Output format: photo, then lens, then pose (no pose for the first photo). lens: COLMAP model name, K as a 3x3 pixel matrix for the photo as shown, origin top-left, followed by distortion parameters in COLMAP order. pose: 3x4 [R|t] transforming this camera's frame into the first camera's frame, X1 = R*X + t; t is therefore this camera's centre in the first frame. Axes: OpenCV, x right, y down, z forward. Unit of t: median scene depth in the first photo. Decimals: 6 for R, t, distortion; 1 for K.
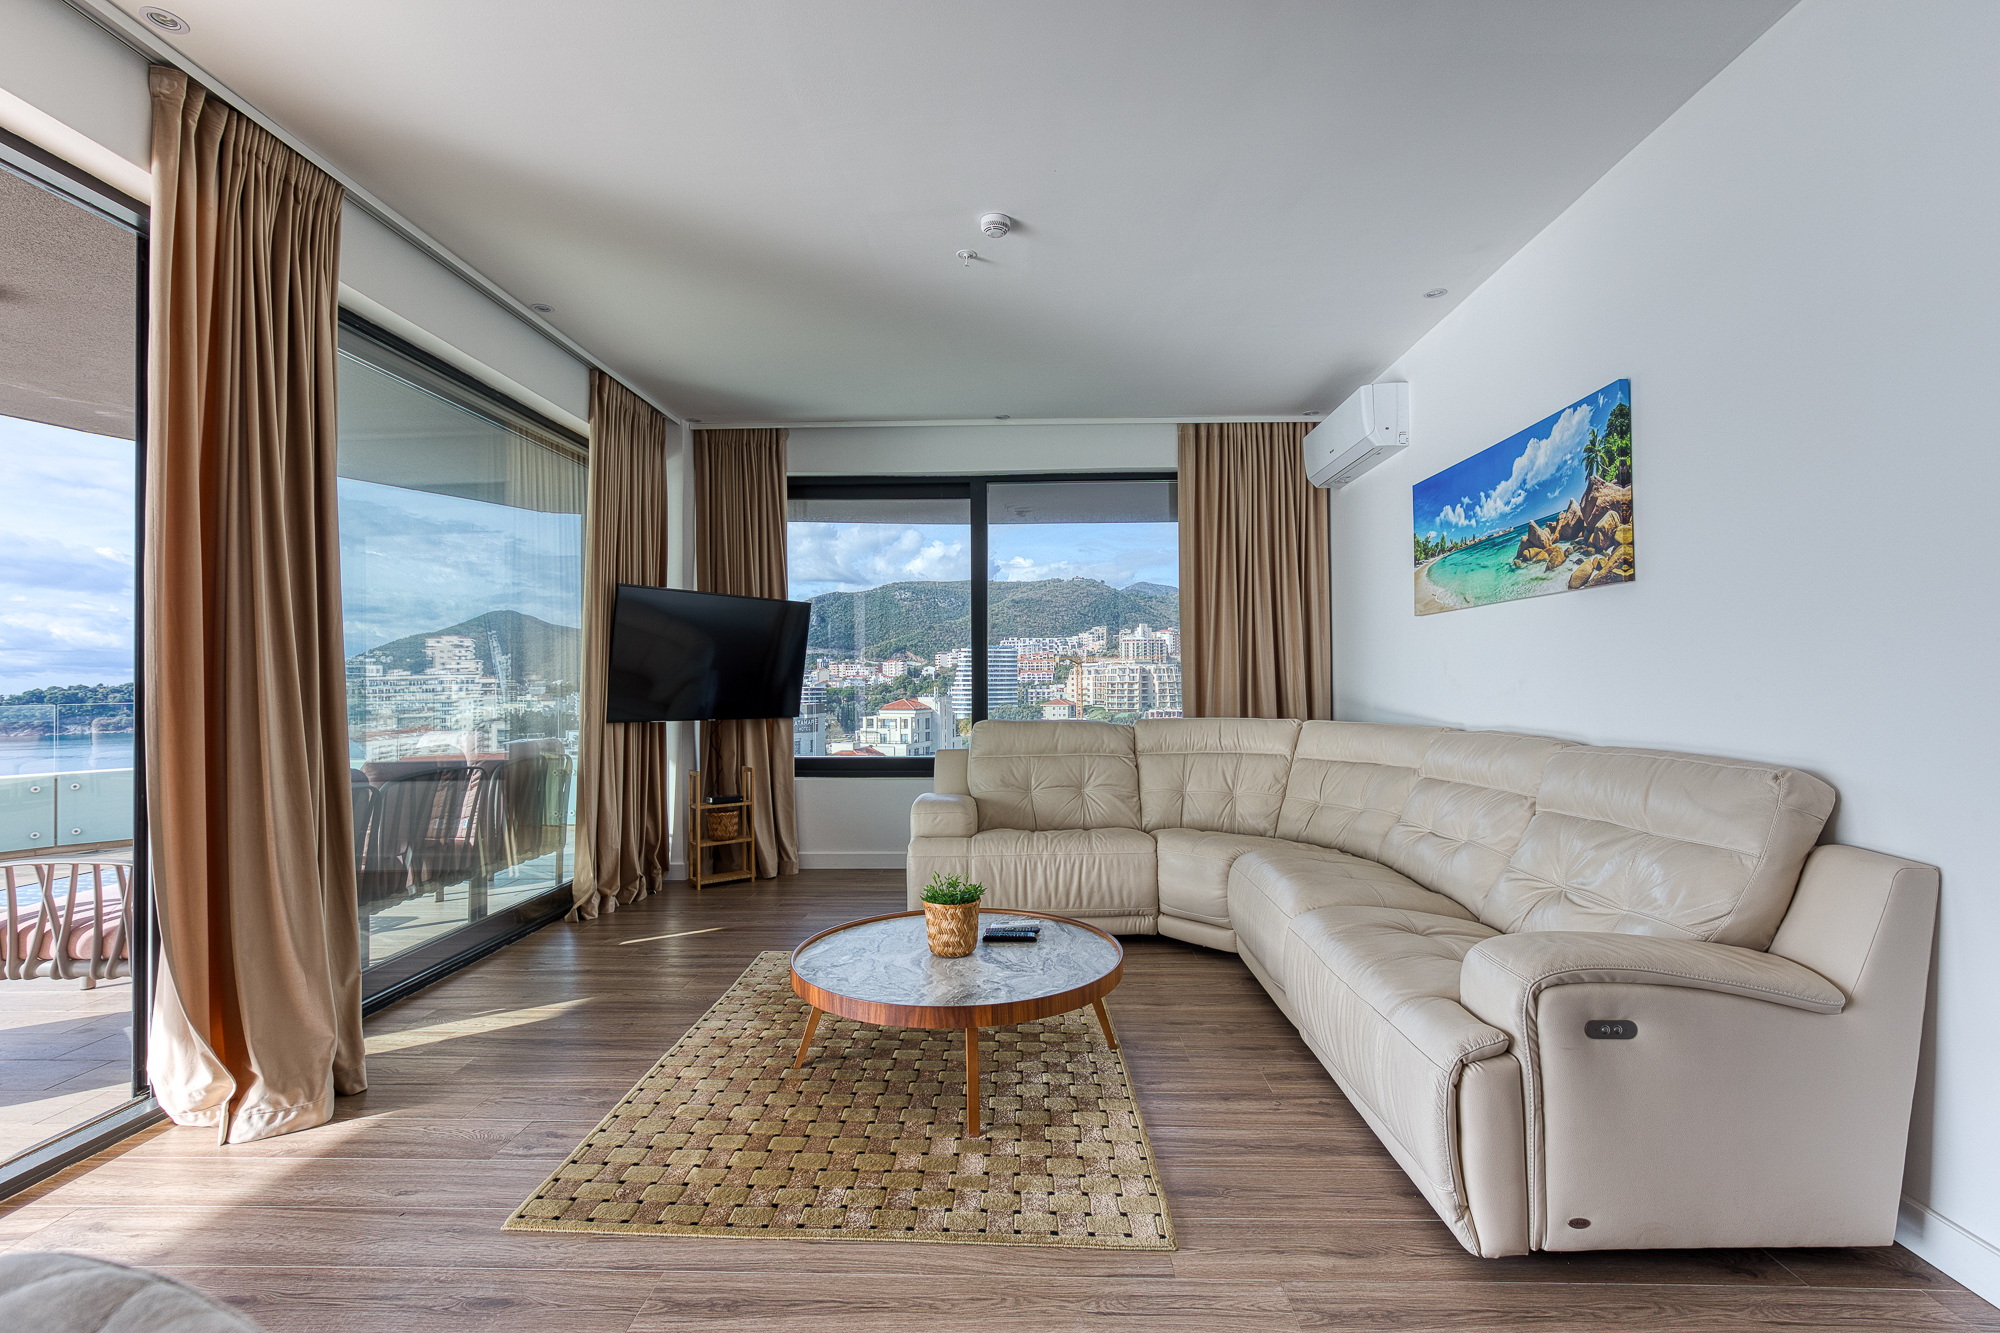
lens RADIAL K [[892.2, 0, 1013.0], [0, 892.2, 650.1], [0, 0, 1]] dist [-0.005170, 0.003383]
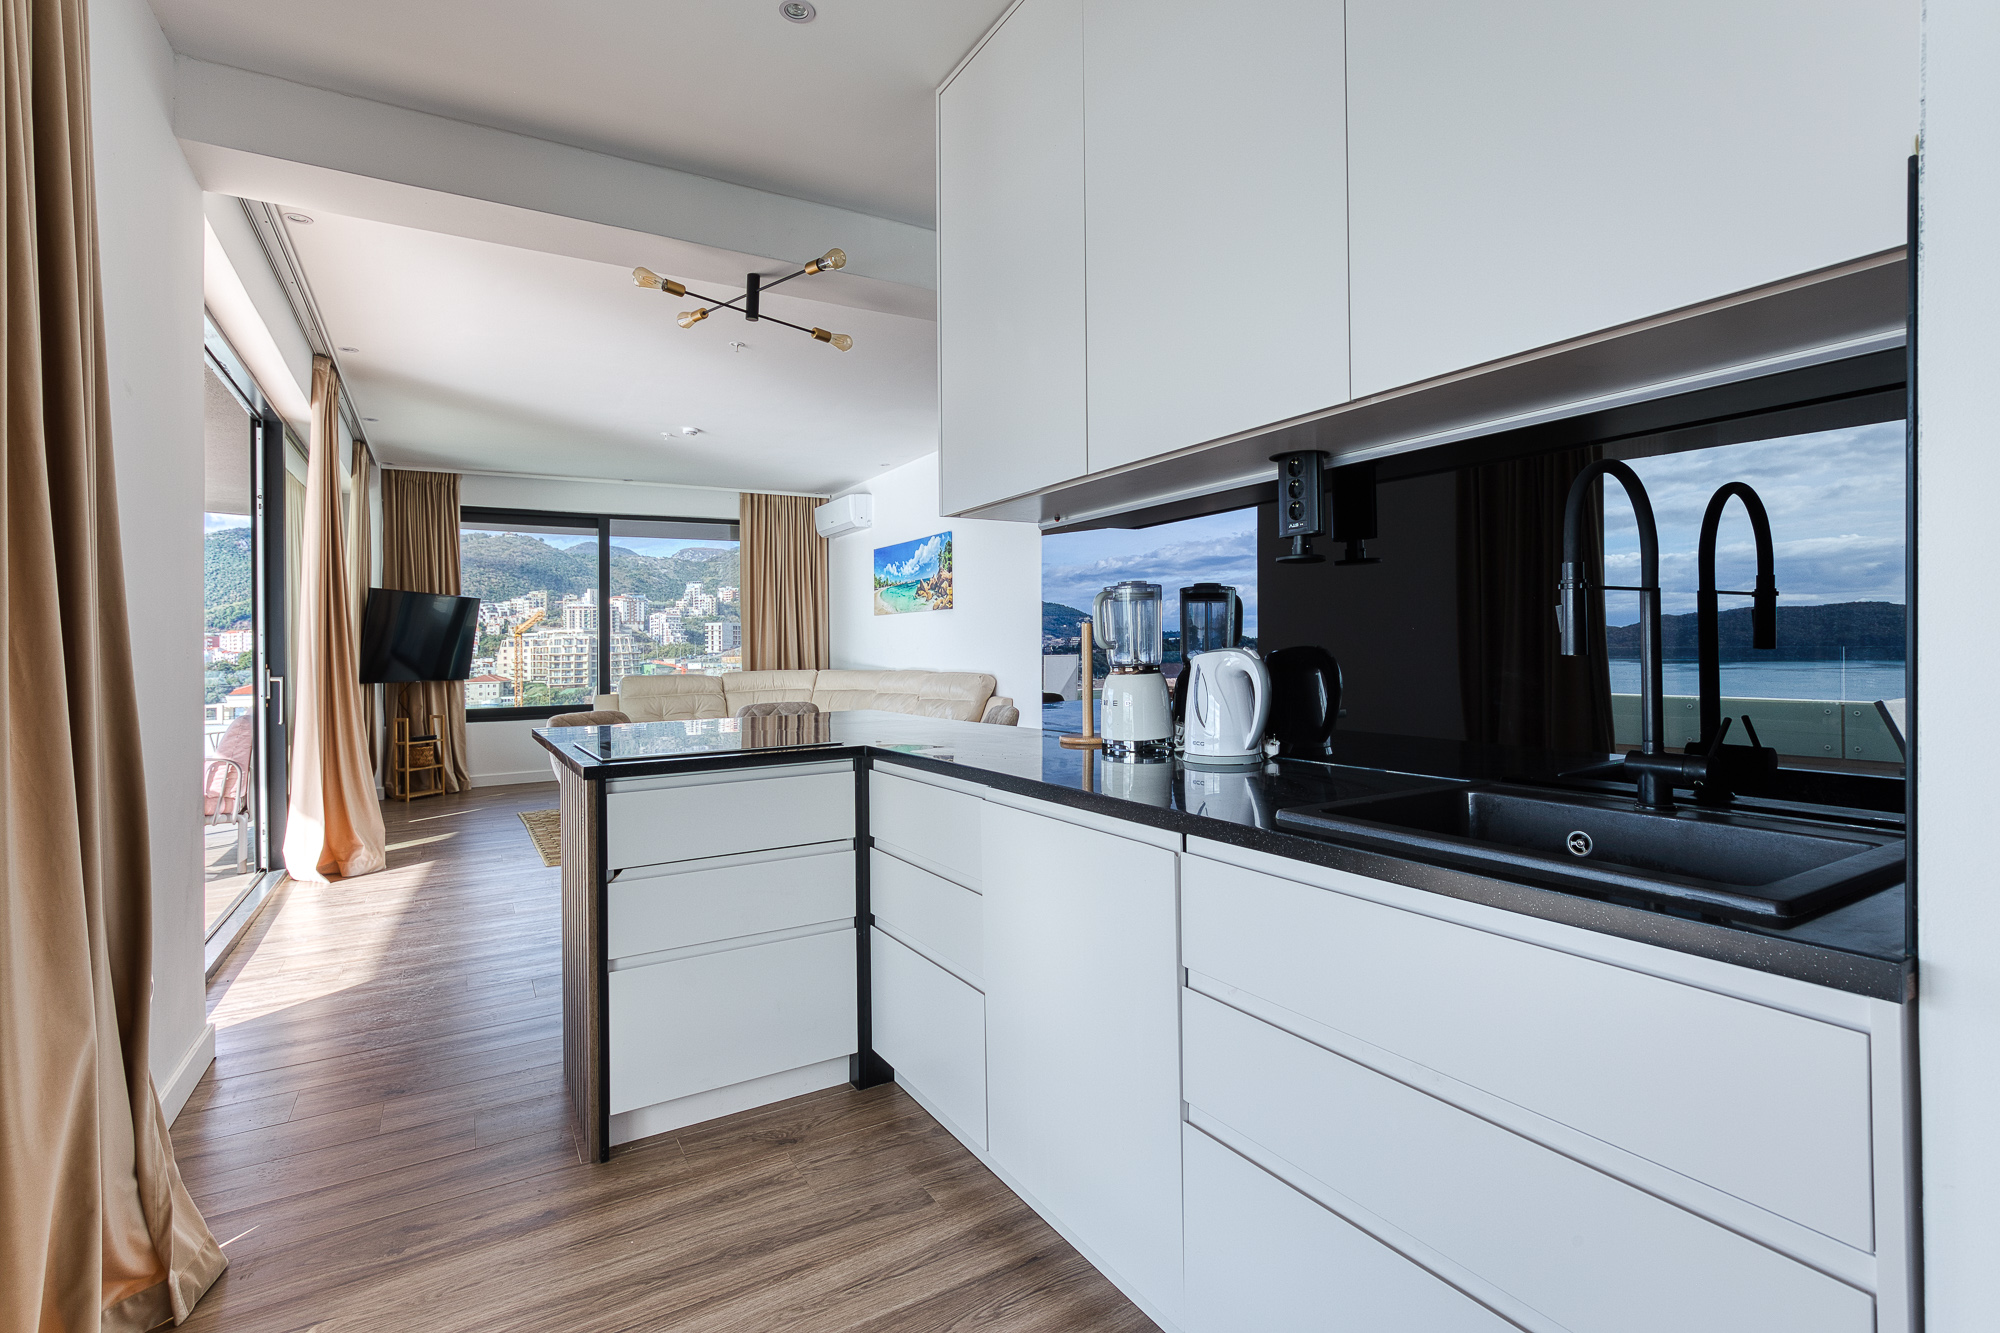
lens RADIAL K [[925.5, 0, 1004.0], [0, 925.5, 634.4], [0, 0, 1]] dist [-0.011528, 0.000025]
pose [[0.841644, -0.003970, 0.540019, -0.427468], [-0.005136, 0.999869, 0.015354, -0.029786], [-0.540009, -0.015696, 0.841513, -0.909112]]
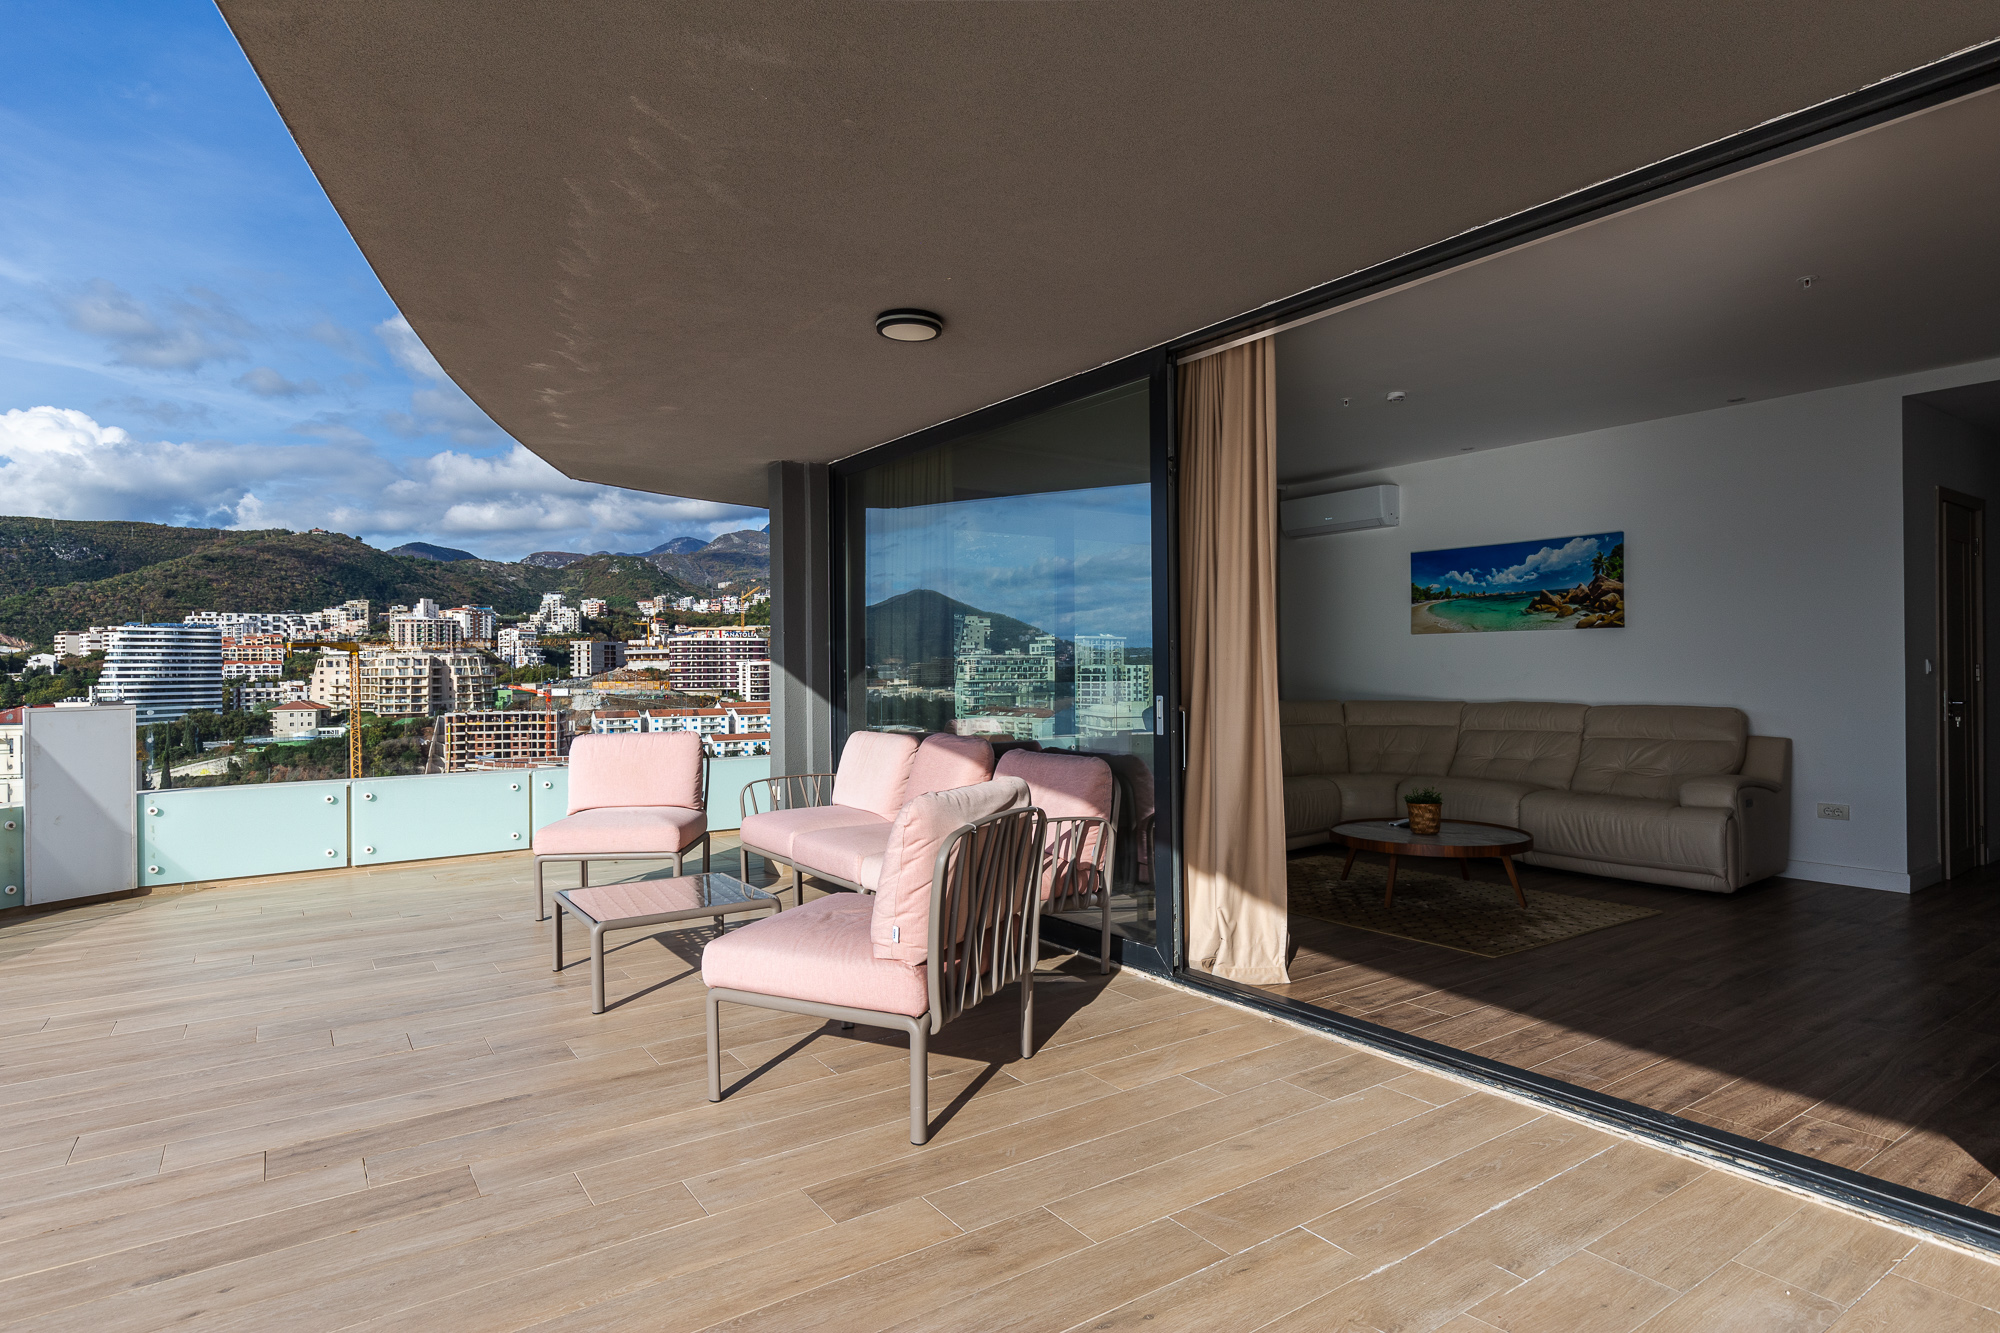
lens RADIAL K [[1061.9, 0, 1002.6], [0, 1061.9, 665.5], [0, 0, 1]] dist [0.007175, -0.002523]
pose [[0.789692, 0.001672, 0.613501, -1.349744], [-0.017629, 0.999645, 0.019967, -0.006801], [-0.613250, -0.026584, 0.789442, -0.069534]]
